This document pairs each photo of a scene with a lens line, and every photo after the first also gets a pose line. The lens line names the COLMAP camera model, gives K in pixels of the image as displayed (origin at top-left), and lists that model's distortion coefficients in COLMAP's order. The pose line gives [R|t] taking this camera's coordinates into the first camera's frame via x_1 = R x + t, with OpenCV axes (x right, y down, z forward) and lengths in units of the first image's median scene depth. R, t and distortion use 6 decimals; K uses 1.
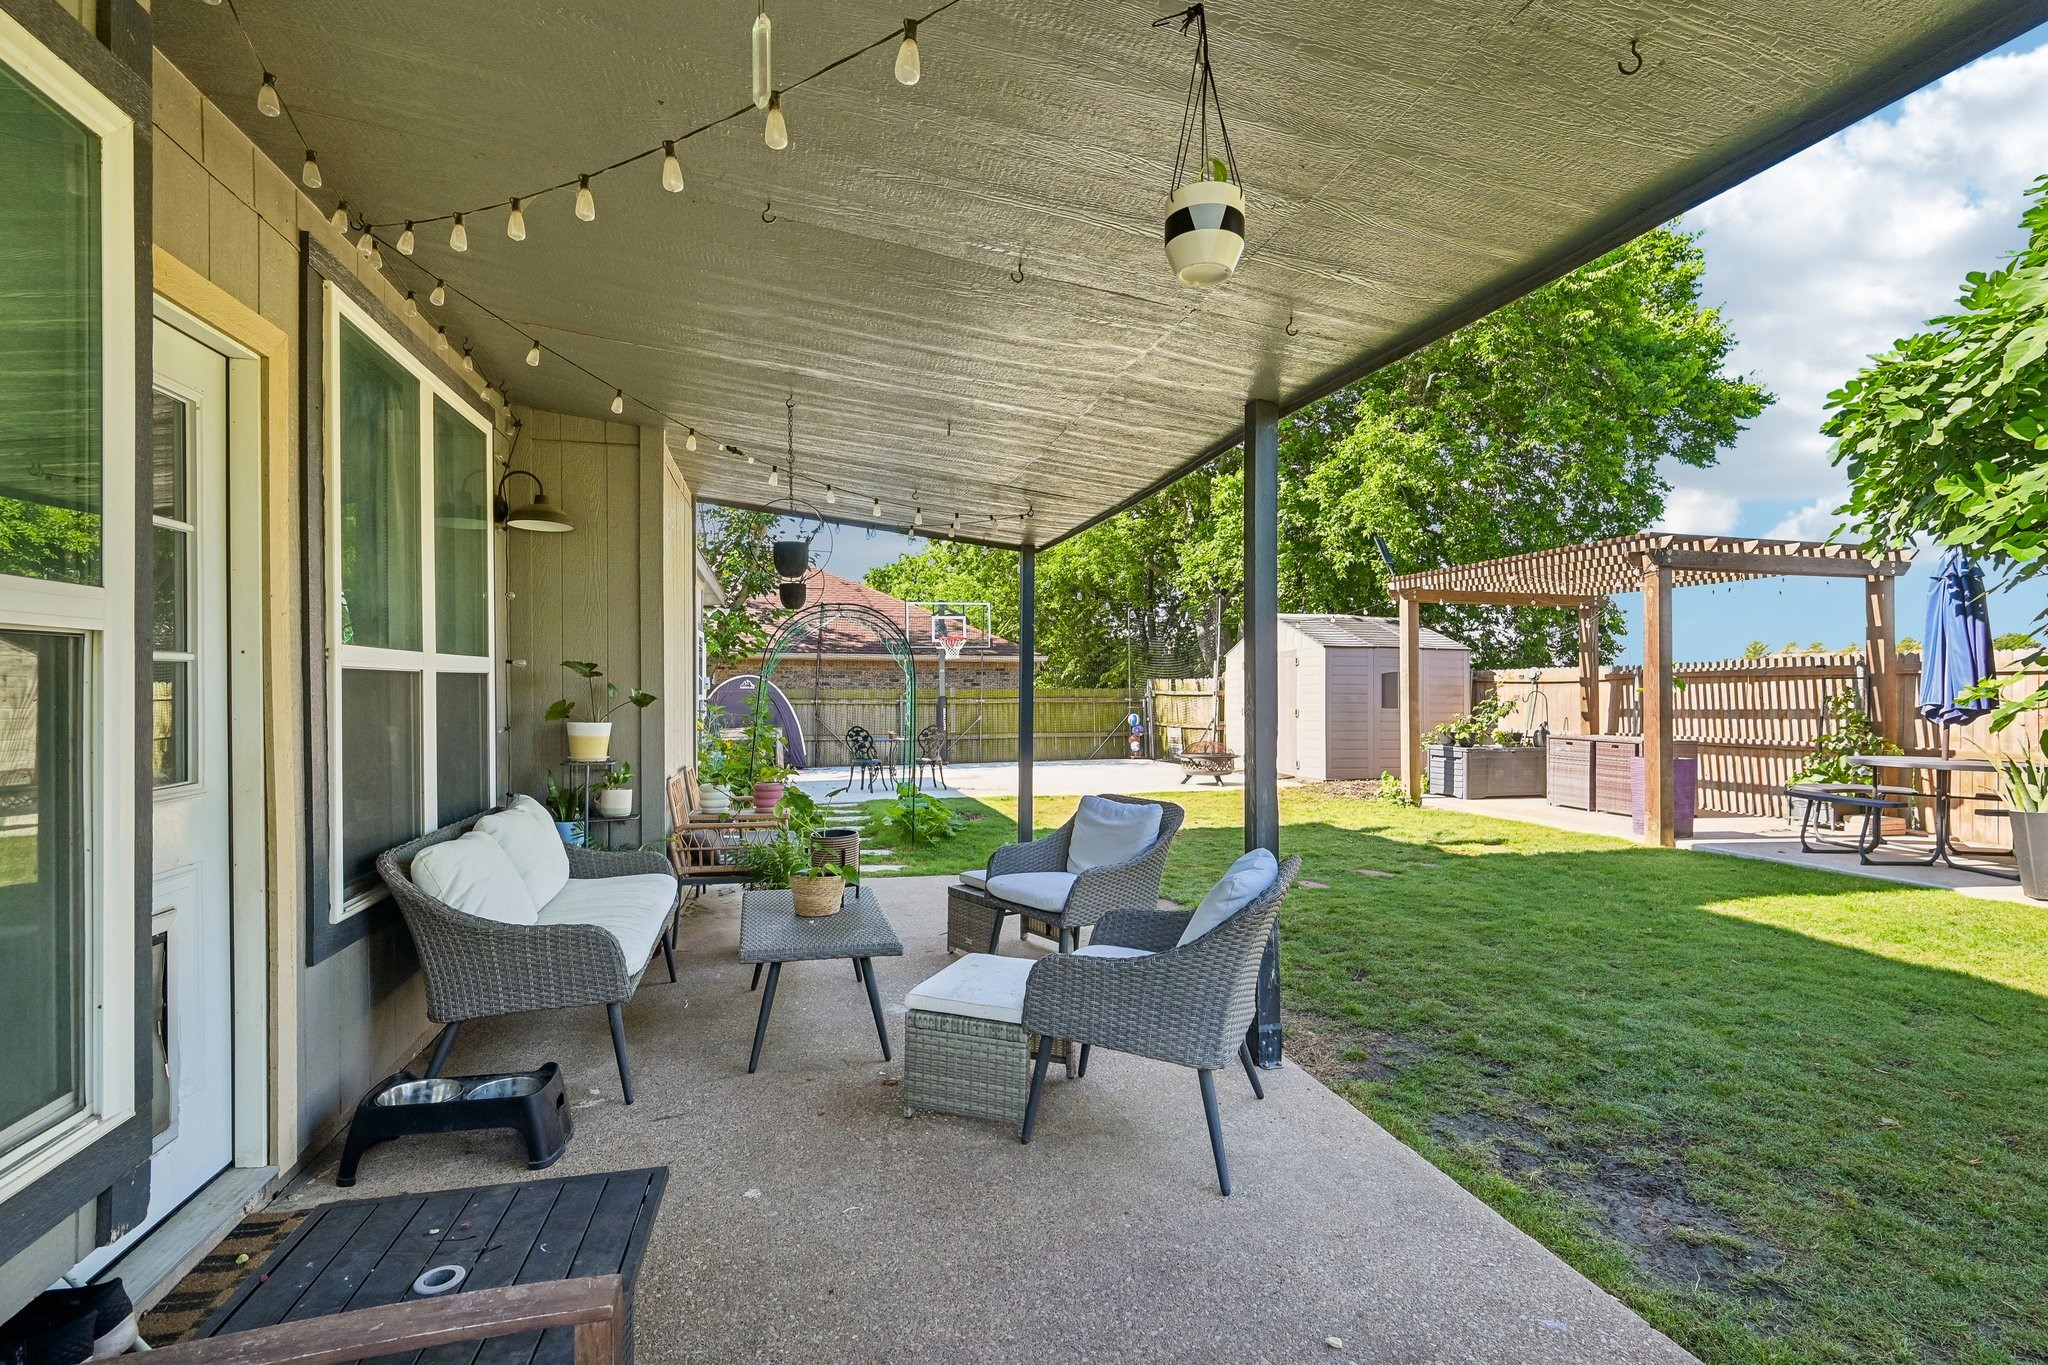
lens RADIAL K [[928.1, 0, 1024.0], [0, 928.1, 682.5], [0, 0, 1]] dist [-0.000038, -0.000010]
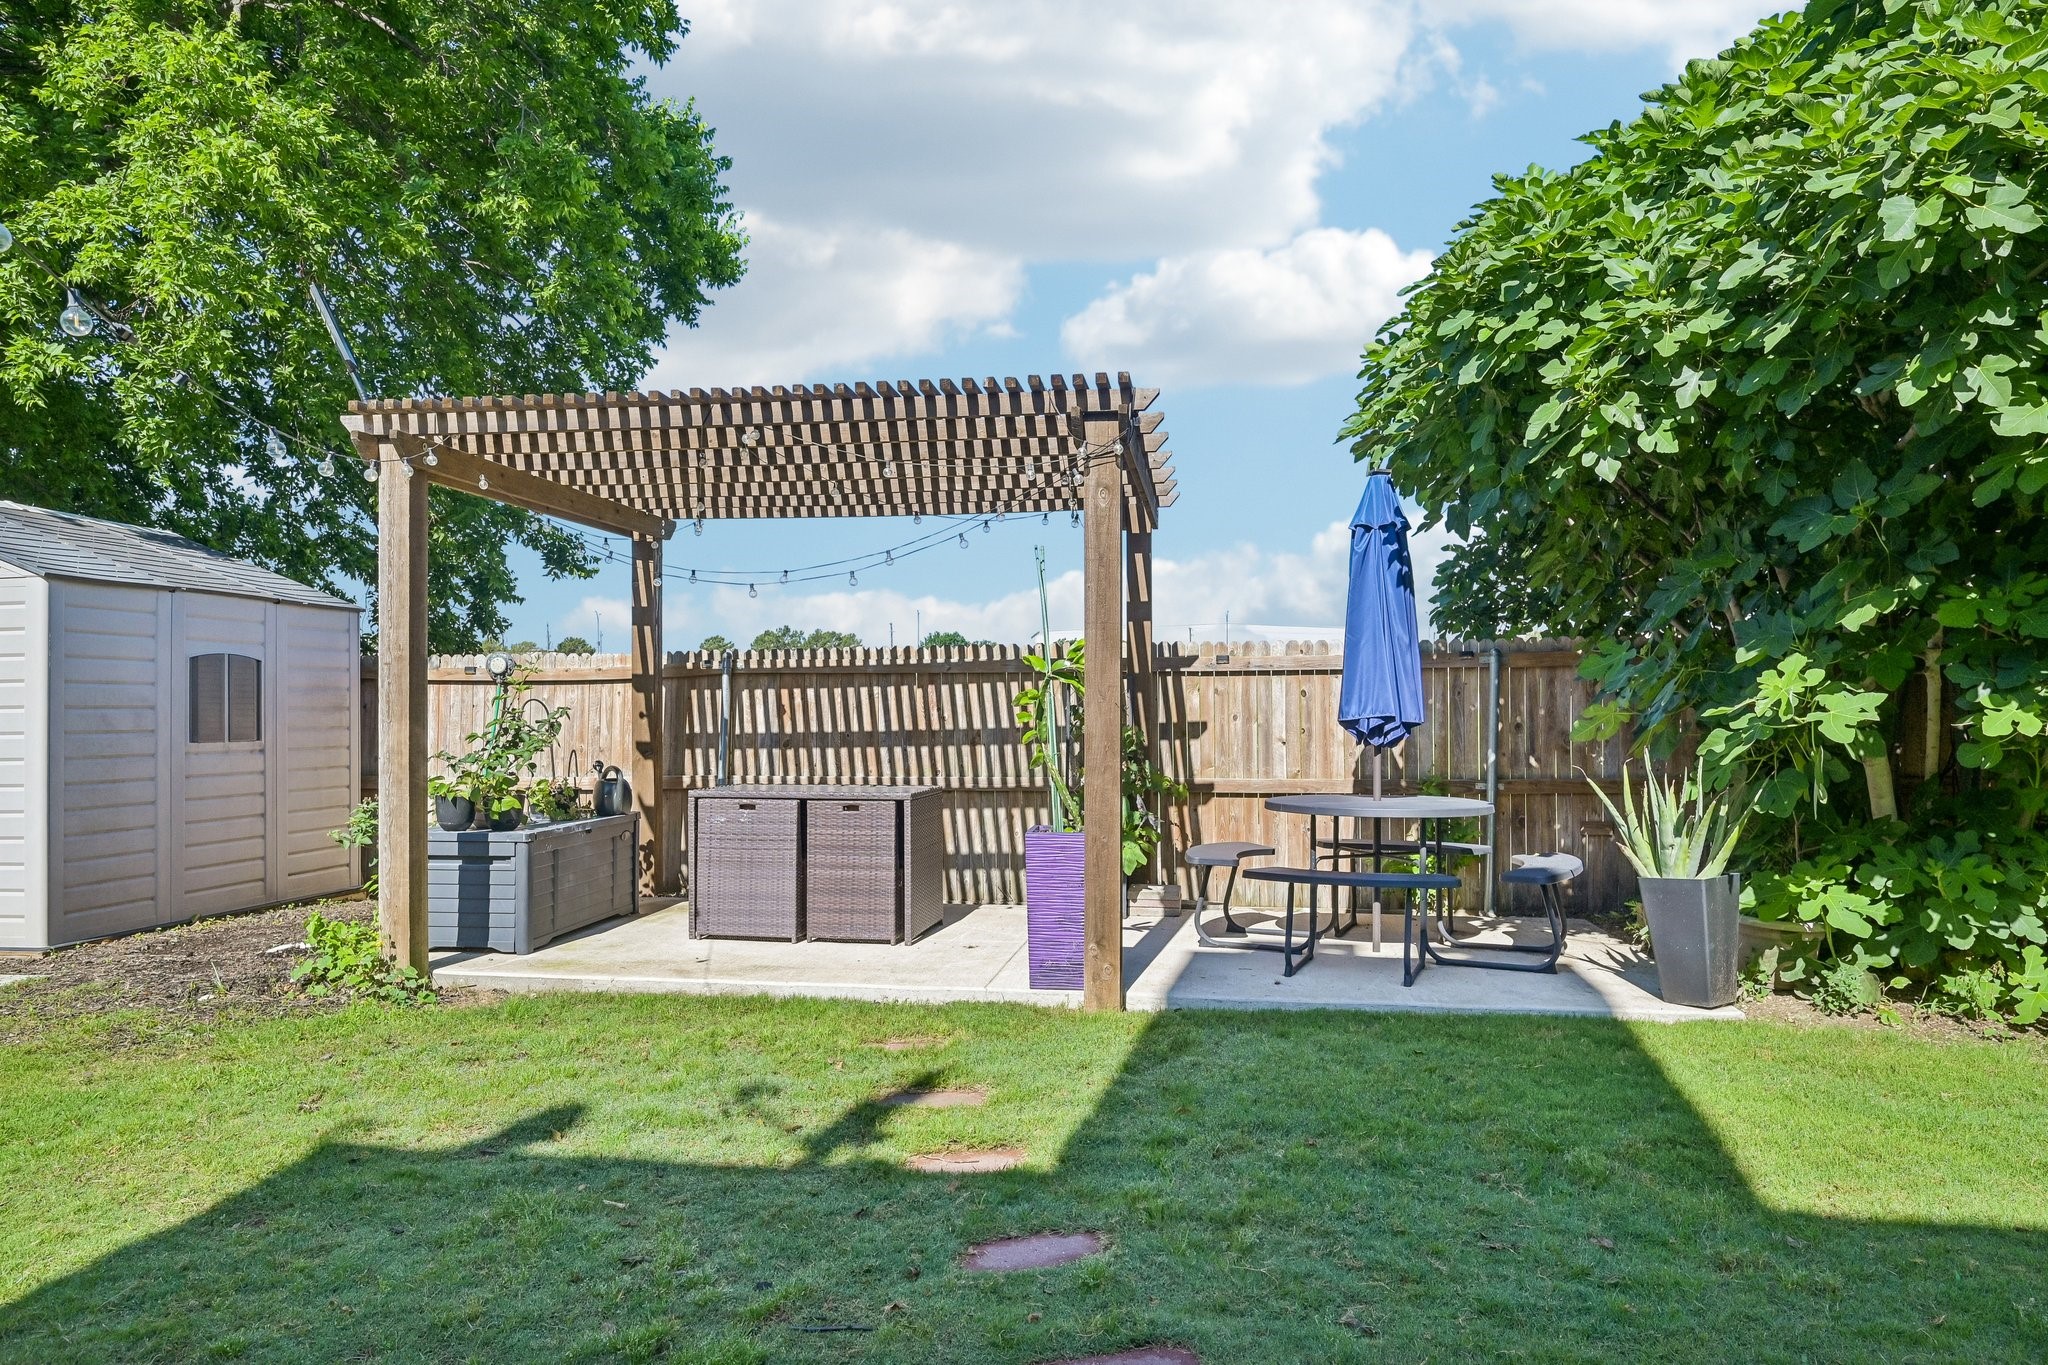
lens RADIAL K [[1356.0, 0, 1024.0], [0, 1356.0, 682.5], [0, 0, 1]] dist [-0.002166, 0.000074]
pose [[0.397572, 0.014323, 0.917459, -0.009628], [-0.006314, 0.999897, -0.012874, 0.008365], [-0.917549, -0.000675, 0.397621, 0.567357]]
